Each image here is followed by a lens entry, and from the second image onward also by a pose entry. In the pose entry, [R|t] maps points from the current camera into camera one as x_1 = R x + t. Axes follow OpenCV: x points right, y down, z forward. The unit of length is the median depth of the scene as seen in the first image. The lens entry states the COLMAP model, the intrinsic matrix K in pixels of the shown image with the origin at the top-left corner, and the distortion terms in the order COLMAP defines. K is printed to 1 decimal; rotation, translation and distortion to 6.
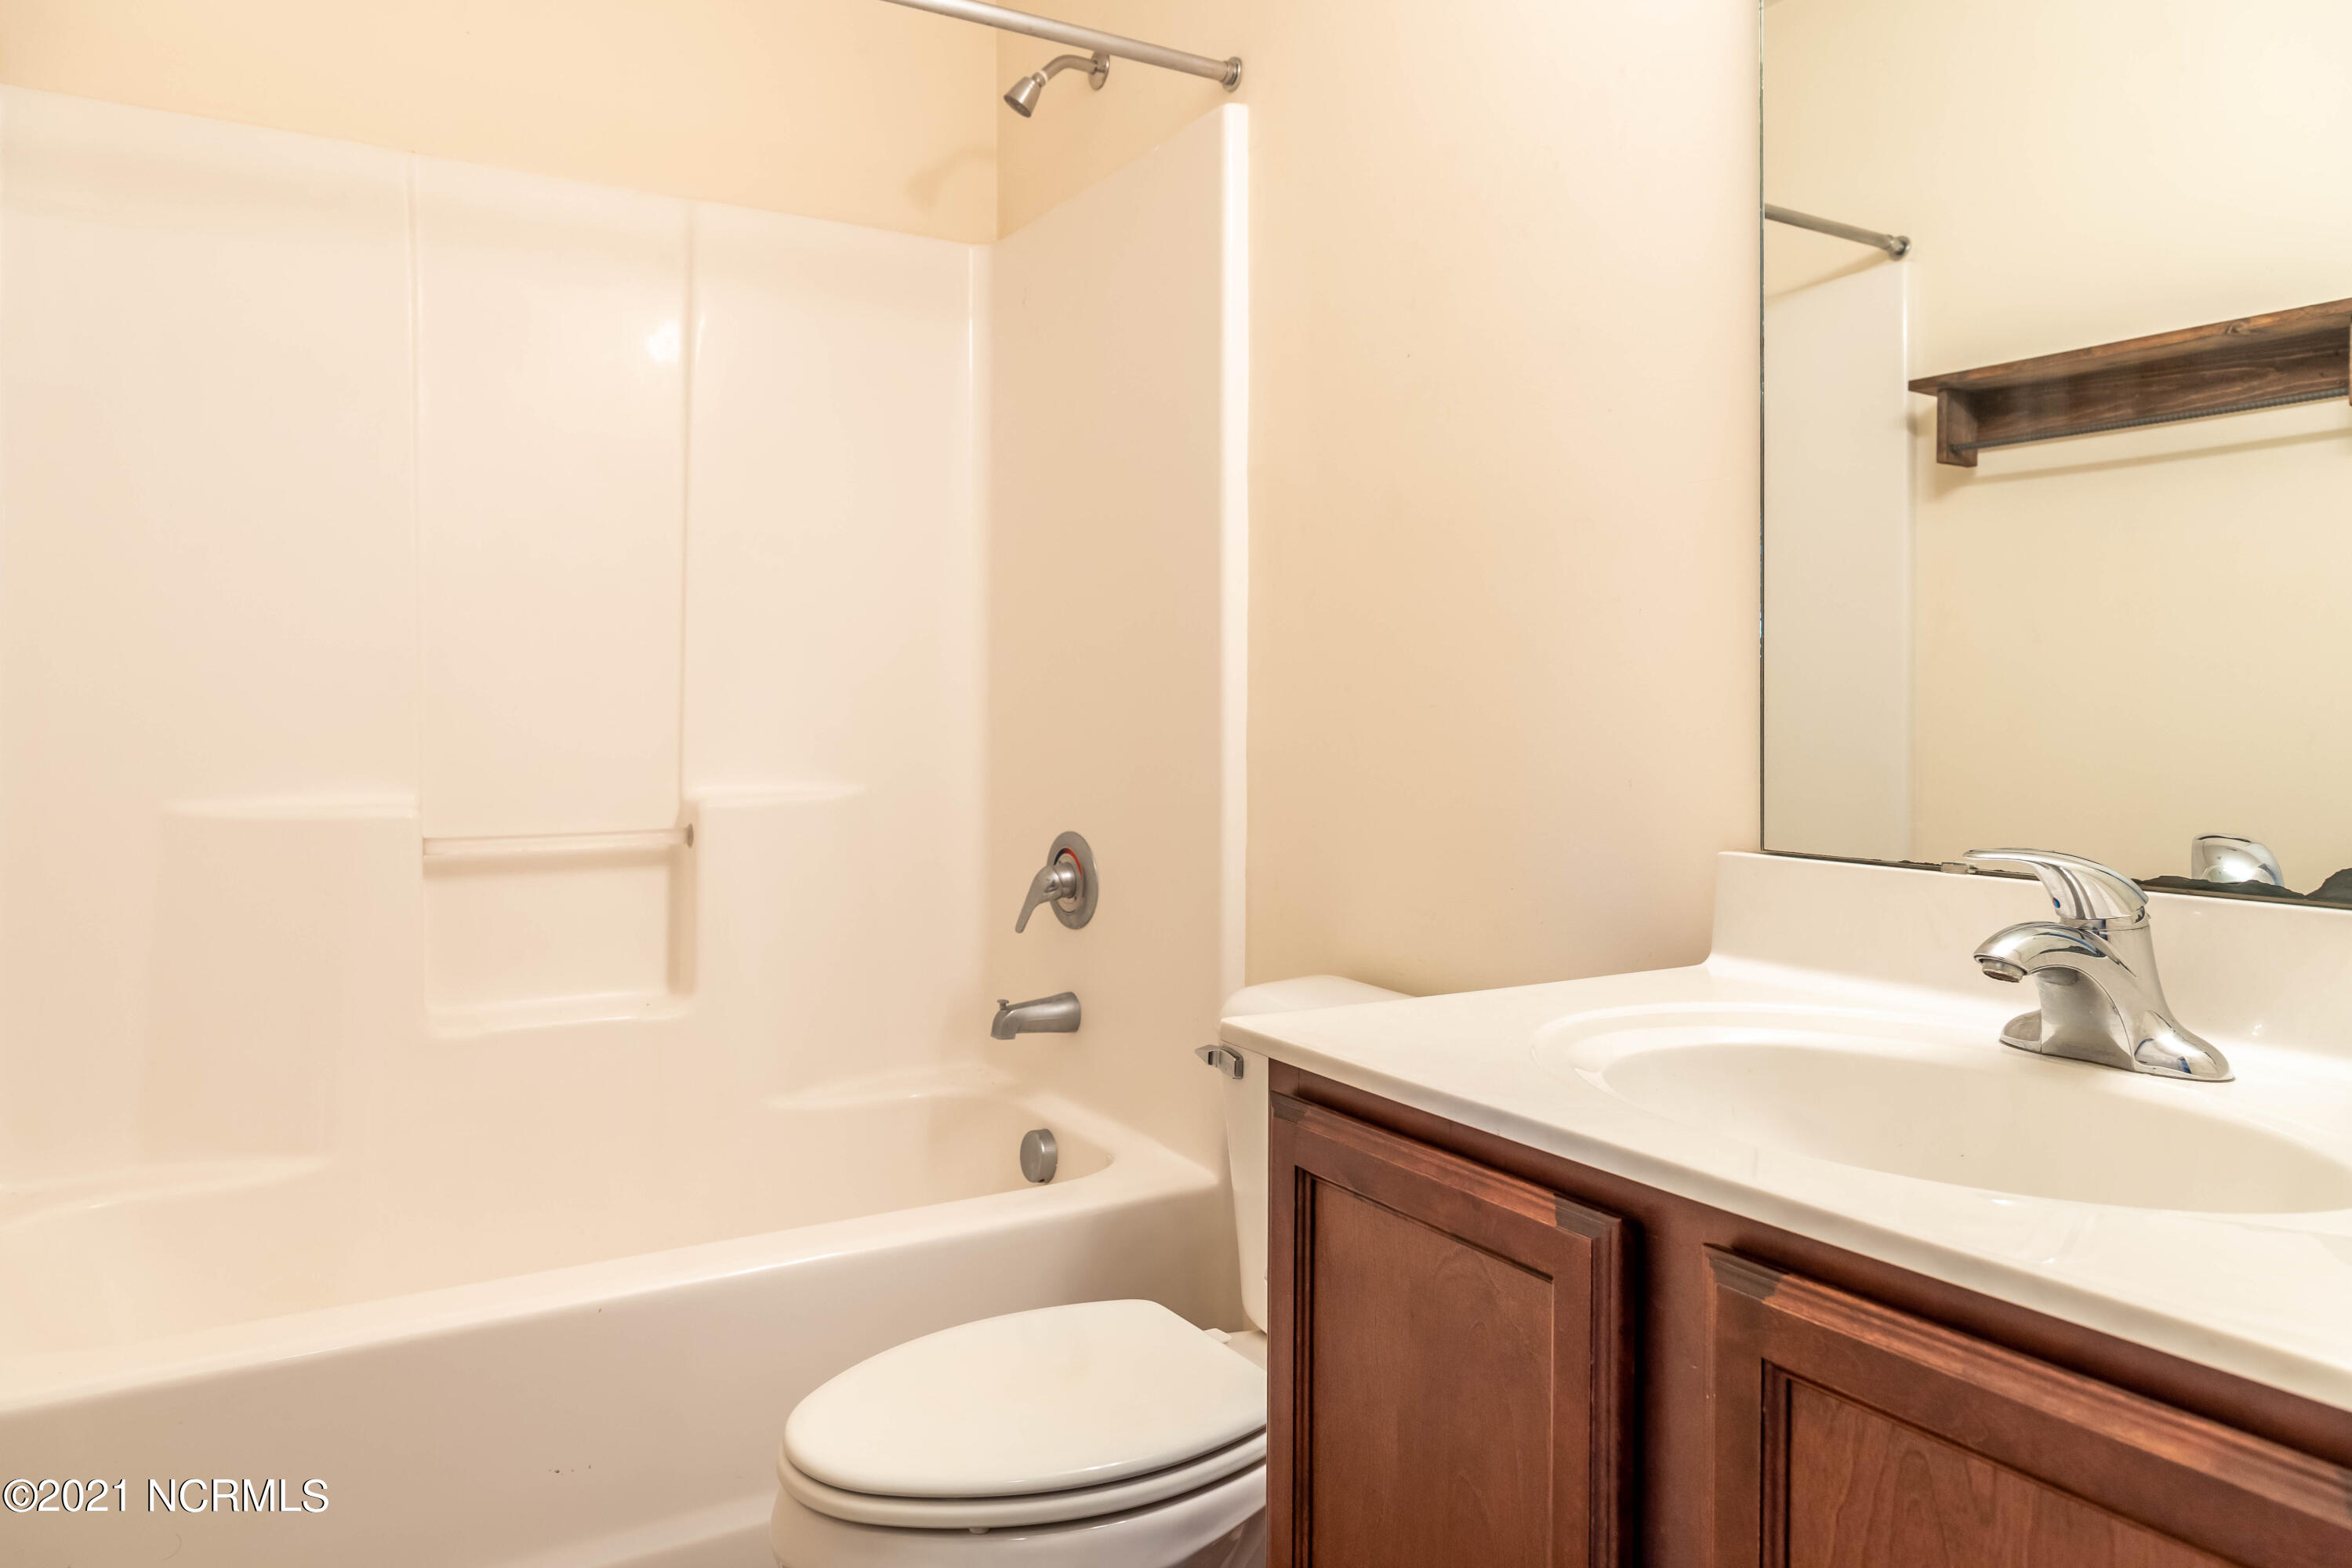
lens RADIAL K [[1567.1, 0, 1170.7], [0, 1567.1, 756.6], [0, 0, 1]] dist [-0.001035, -0.001445]
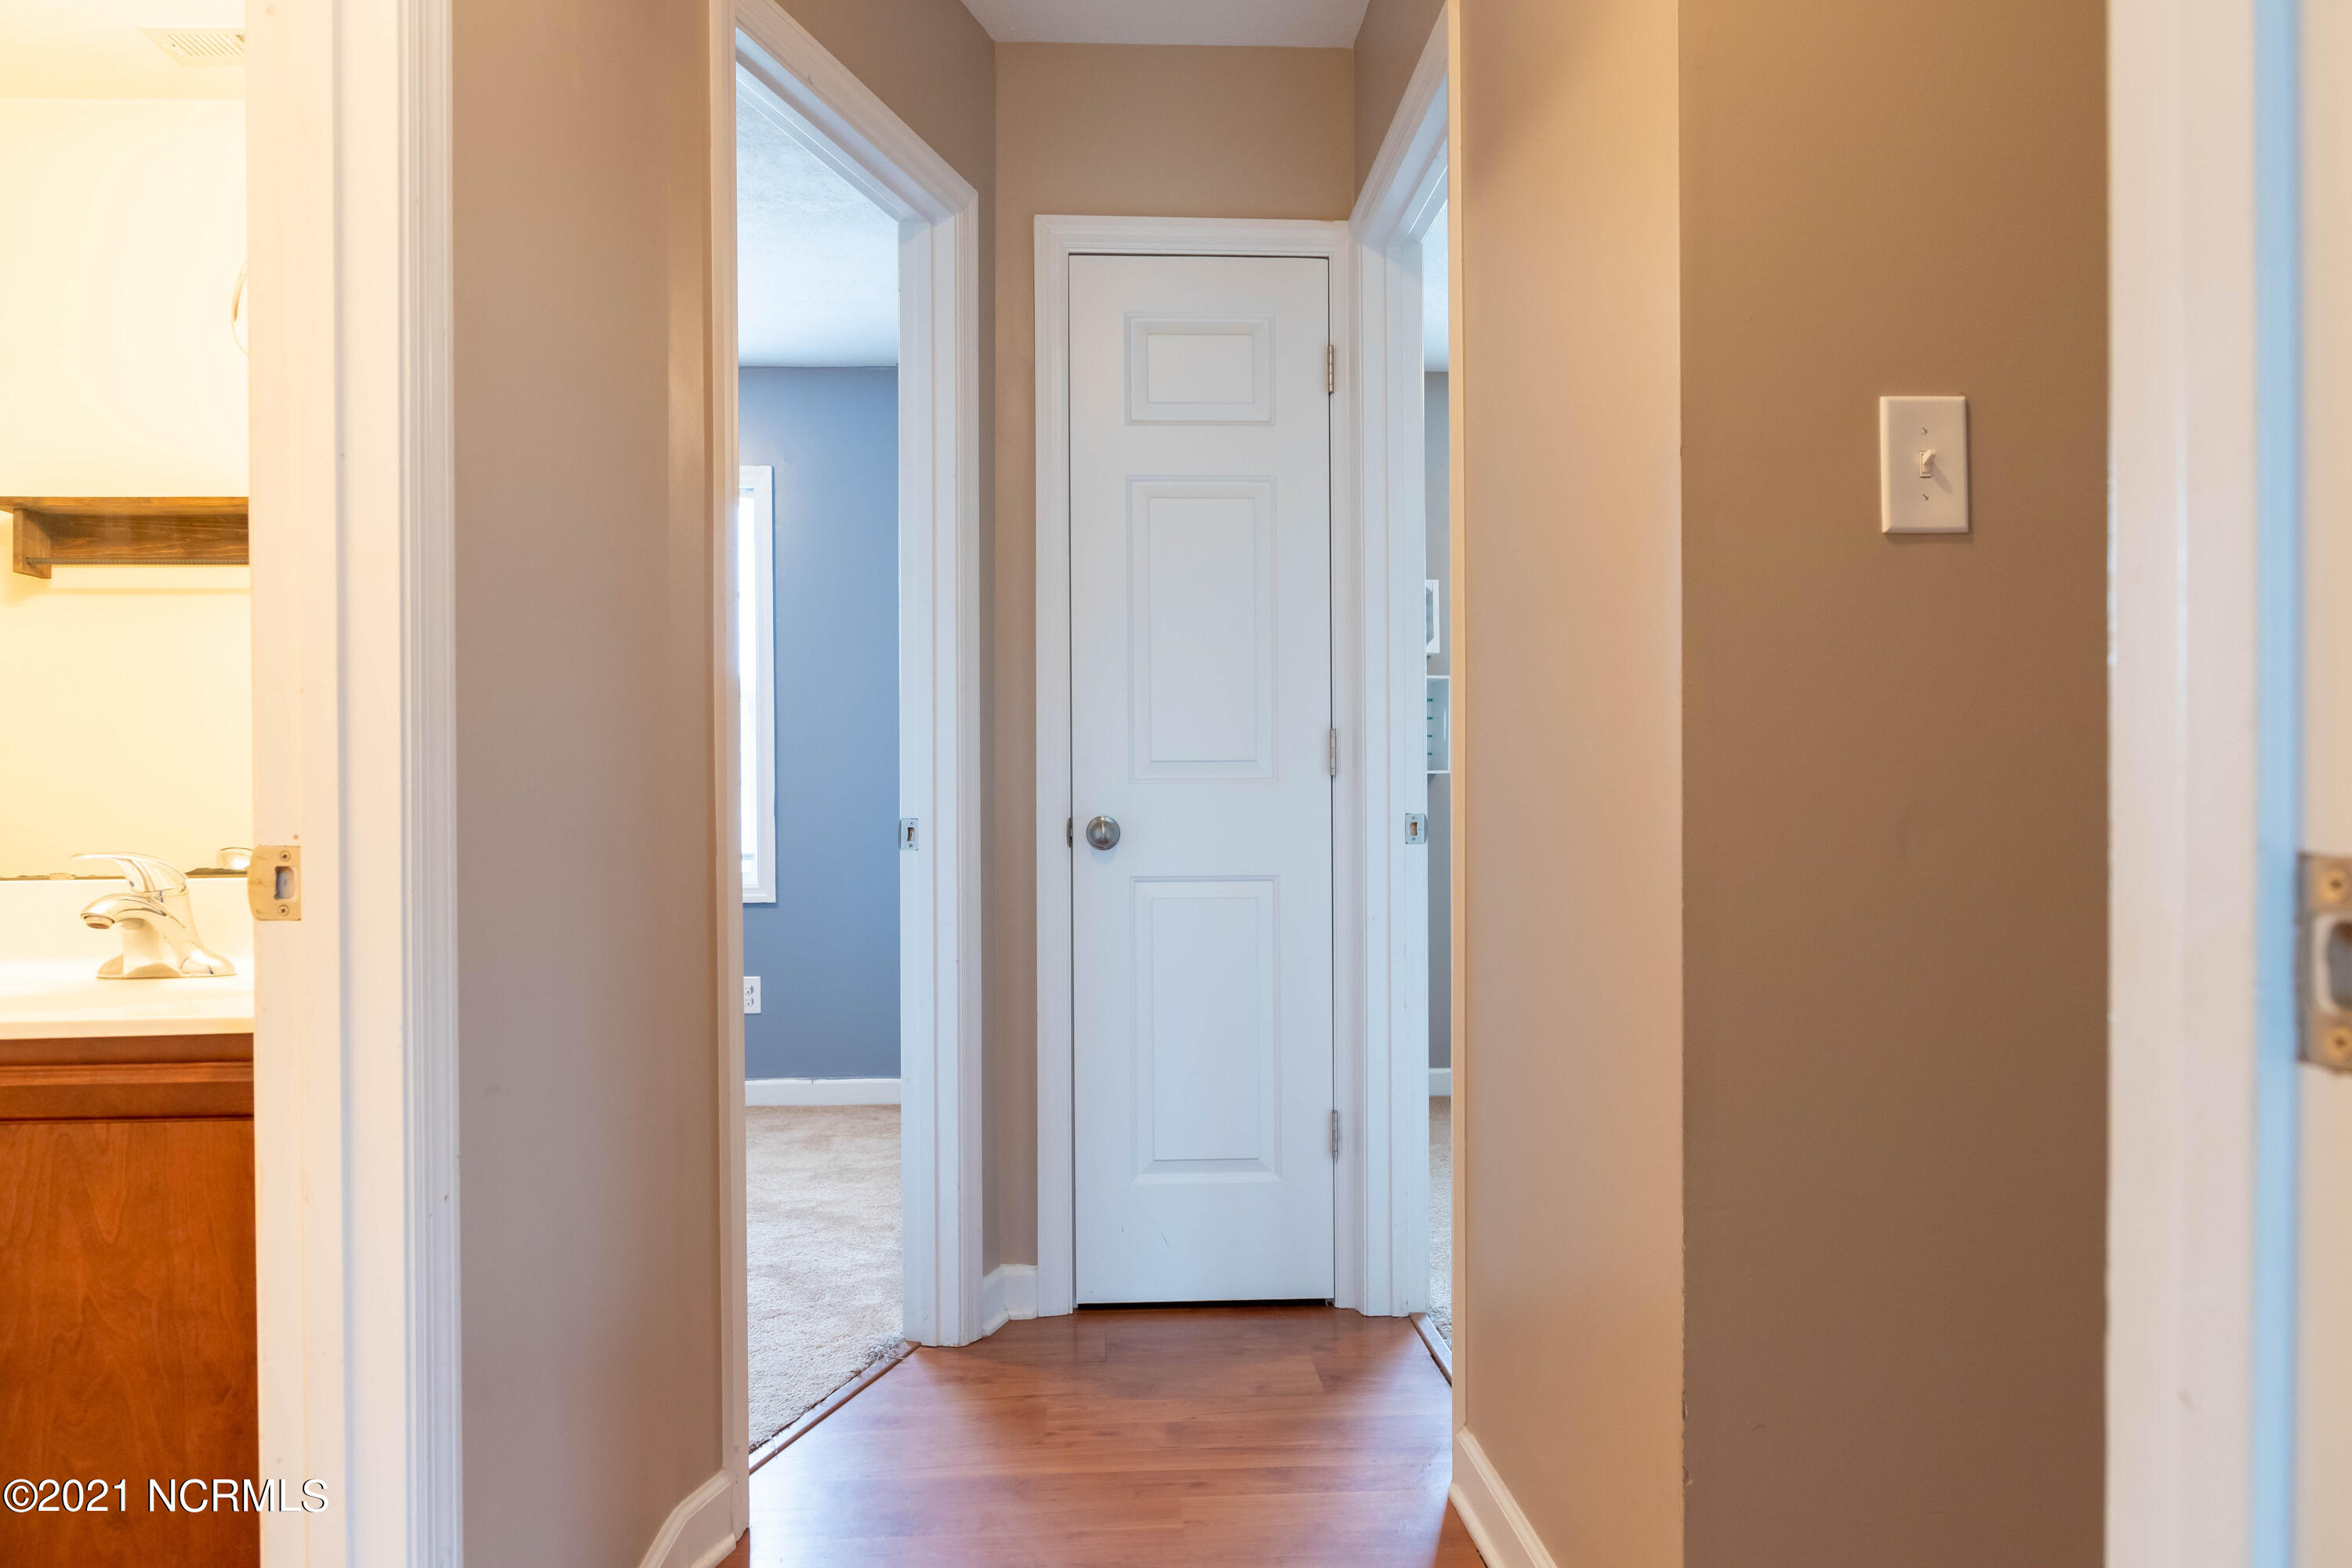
lens RADIAL K [[1622.9, 0, 1169.7], [0, 1622.9, 755.7], [0, 0, 1]] dist [0.003216, -0.000239]
pose [[0.465595, 0.011679, 0.884921, -0.433209], [0.044234, 0.998356, -0.036449, 0.070011], [-0.883892, 0.056114, 0.464313, -0.753391]]
